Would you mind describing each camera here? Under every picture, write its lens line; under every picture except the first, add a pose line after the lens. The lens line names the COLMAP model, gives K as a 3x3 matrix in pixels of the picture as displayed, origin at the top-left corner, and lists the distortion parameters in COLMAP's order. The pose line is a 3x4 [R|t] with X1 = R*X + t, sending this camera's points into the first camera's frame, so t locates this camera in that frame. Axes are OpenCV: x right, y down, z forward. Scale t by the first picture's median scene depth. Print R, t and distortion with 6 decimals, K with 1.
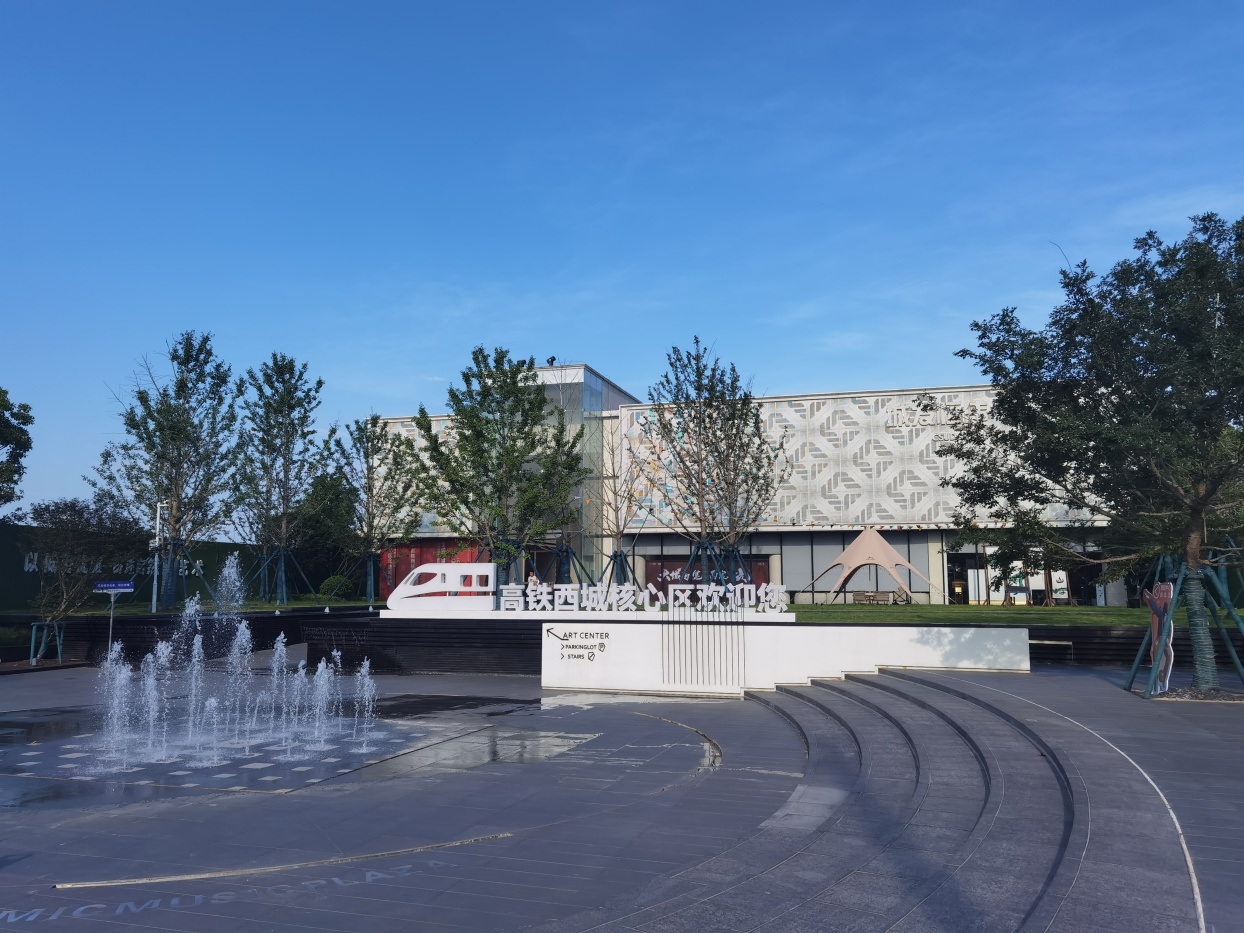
lens RADIAL K [[983.3, 0, 604.8], [0, 983.3, 452.6], [0, 0, 1]] dist [0.040549, -0.040439]
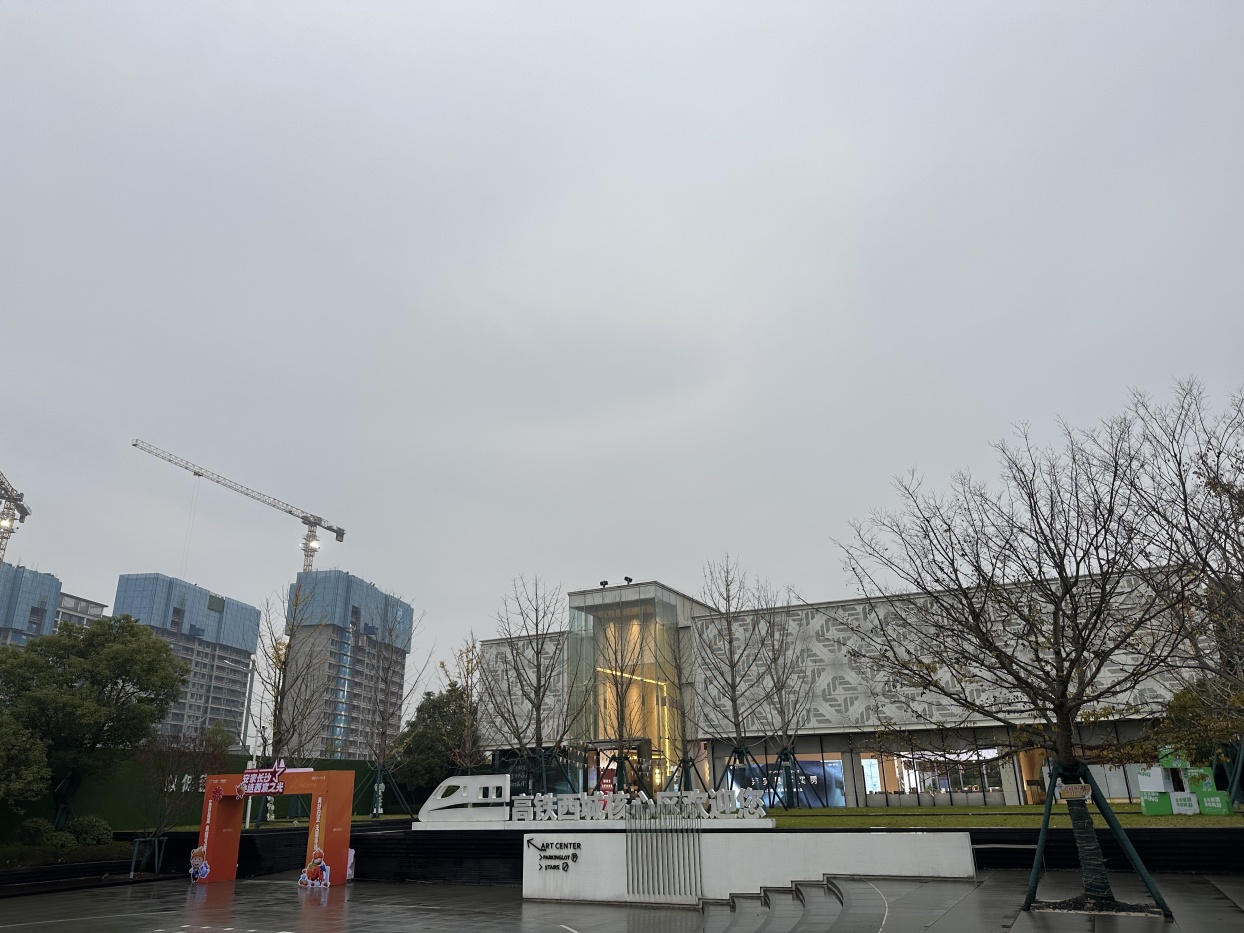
lens RADIAL K [[862.7, 0, 608.3], [0, 862.7, 447.9], [0, 0, 1]] dist [0.050752, -0.058590]
pose [[0.984629, -0.084318, -0.152956, 0.180249], [0.045310, 0.969083, -0.242540, -0.001040], [0.168678, 0.231882, 0.958008, 0.004507]]
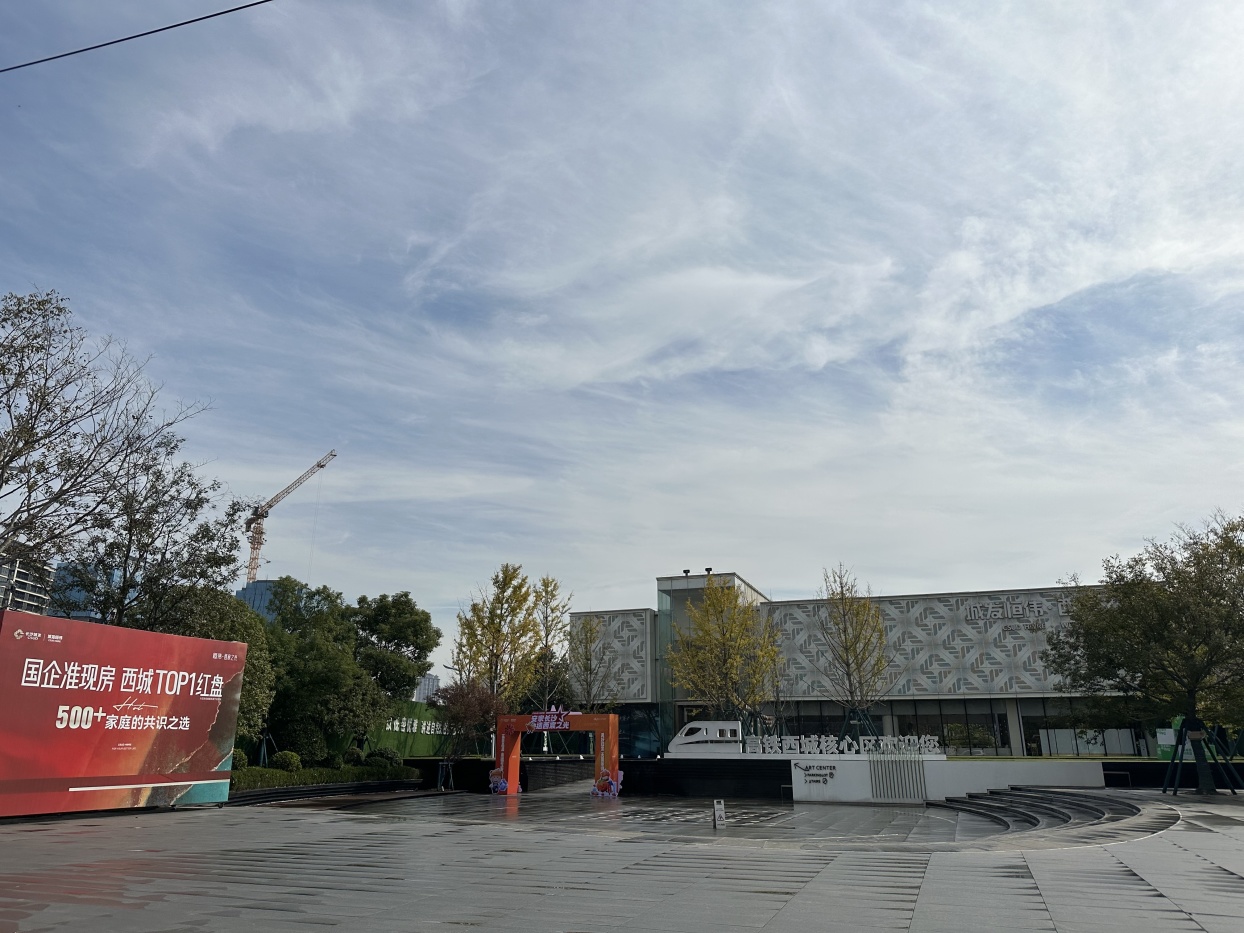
lens RADIAL K [[862.7, 0, 621.1], [0, 862.7, 443.6], [0, 0, 1]] dist [0.050752, -0.058590]
pose [[0.998526, -0.018602, -0.050992, -0.225923], [0.007770, 0.978750, -0.204912, -0.039866], [0.053720, 0.204214, 0.977451, -0.453285]]
